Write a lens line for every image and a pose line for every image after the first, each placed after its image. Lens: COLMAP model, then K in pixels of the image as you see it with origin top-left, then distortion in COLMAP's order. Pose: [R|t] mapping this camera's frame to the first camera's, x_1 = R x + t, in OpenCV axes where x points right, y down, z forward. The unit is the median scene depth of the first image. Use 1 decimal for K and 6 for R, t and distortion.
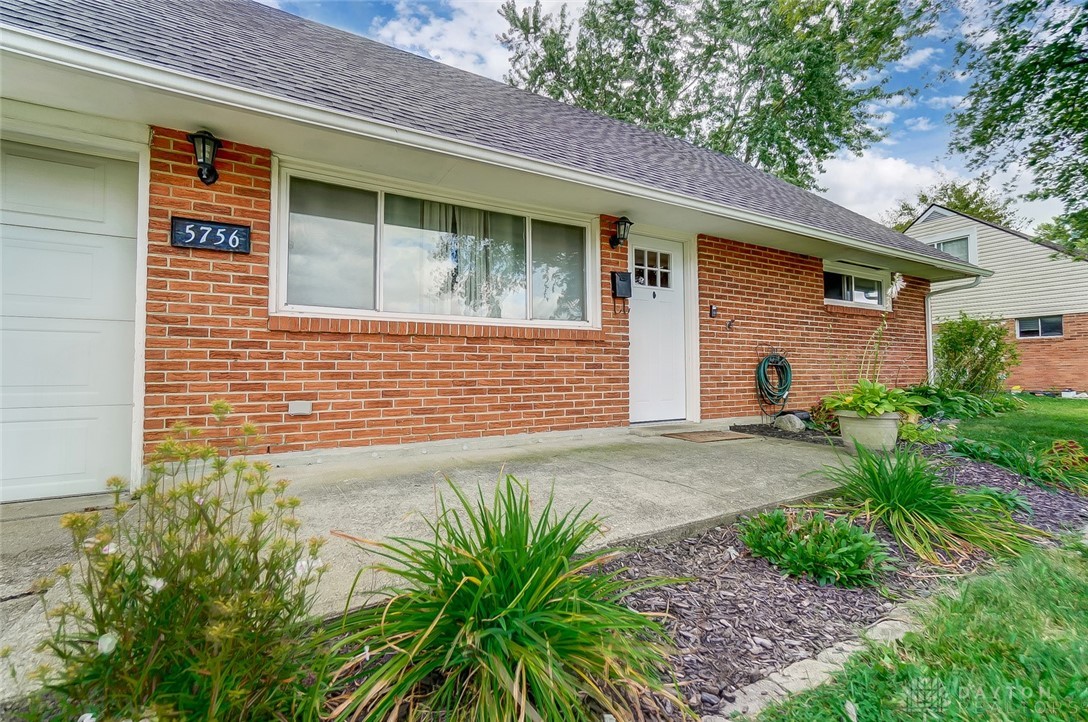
lens RADIAL K [[451.5, 0, 531.4], [0, 451.5, 358.8], [0, 0, 1]] dist [-0.021731, 0.012543]
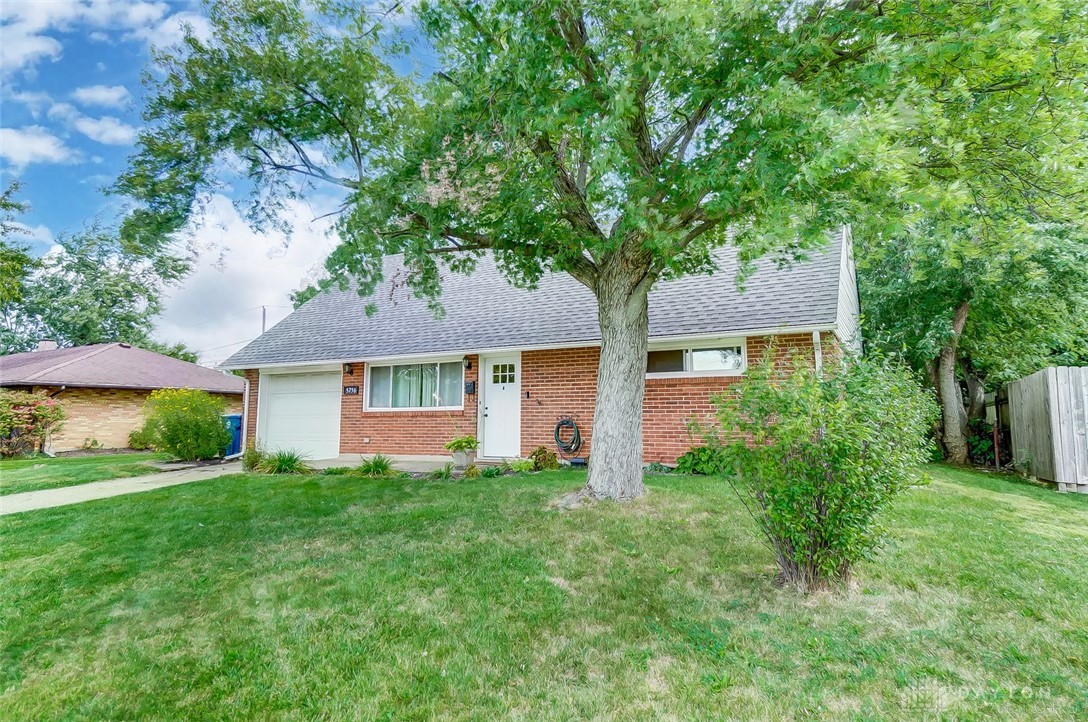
lens RADIAL K [[623.6, 0, 544.0], [0, 623.6, 361.0], [0, 0, 1]] dist [0.048716, 0.000119]
pose [[0.554697, -0.081992, -0.828003, 2.749307], [0.018812, 0.996114, -0.086036, -0.032087], [0.831840, 0.032148, 0.554084, -0.313464]]
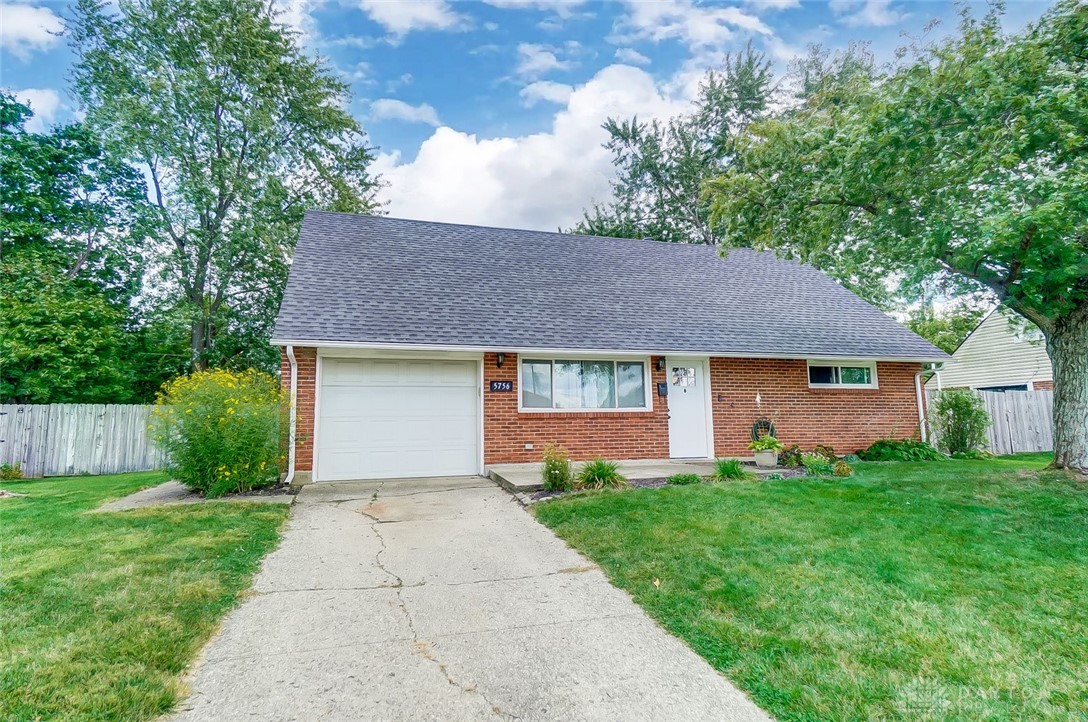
lens RADIAL K [[563.4, 0, 544.0], [0, 563.4, 361.0], [0, 0, 1]] dist [0.038159, -0.000234]
pose [[0.980491, -0.032080, -0.193930, 0.171522], [0.014621, 0.995762, -0.090794, -0.065264], [0.196021, 0.086187, 0.976805, -1.620218]]
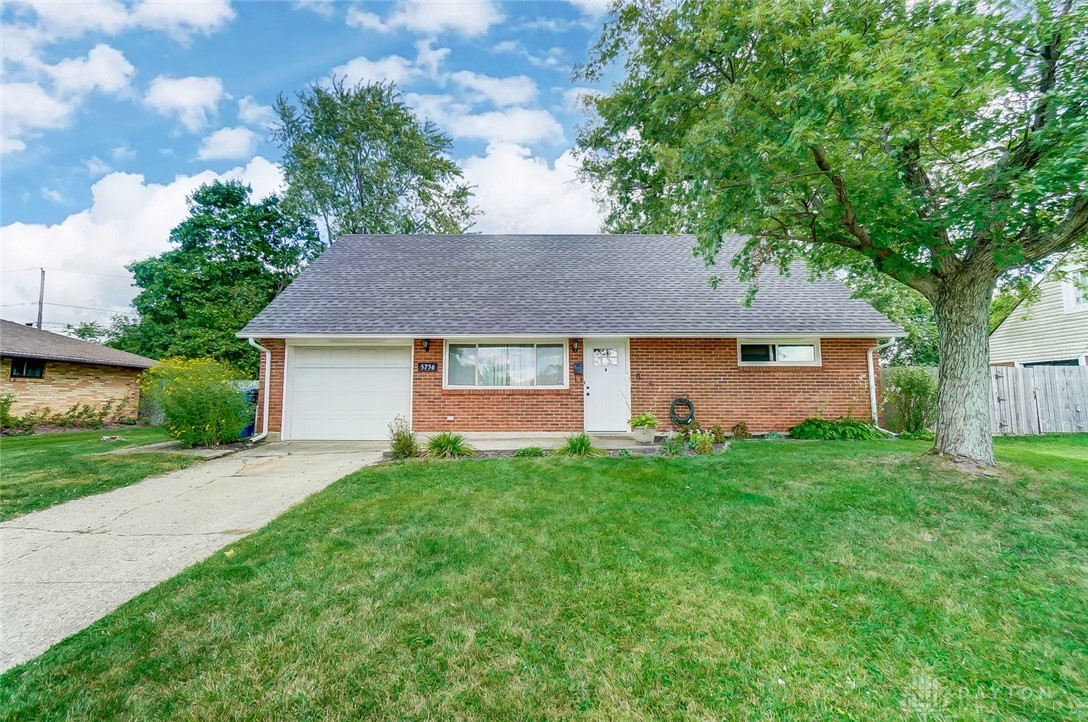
lens RADIAL K [[451.5, 0, 531.4], [0, 451.5, 358.8], [0, 0, 1]] dist [-0.021731, 0.012543]
pose [[0.888185, -0.039375, -0.457796, 1.016470], [0.010016, 0.997744, -0.066385, -0.064526], [0.459377, 0.054377, 0.886576, -1.097903]]
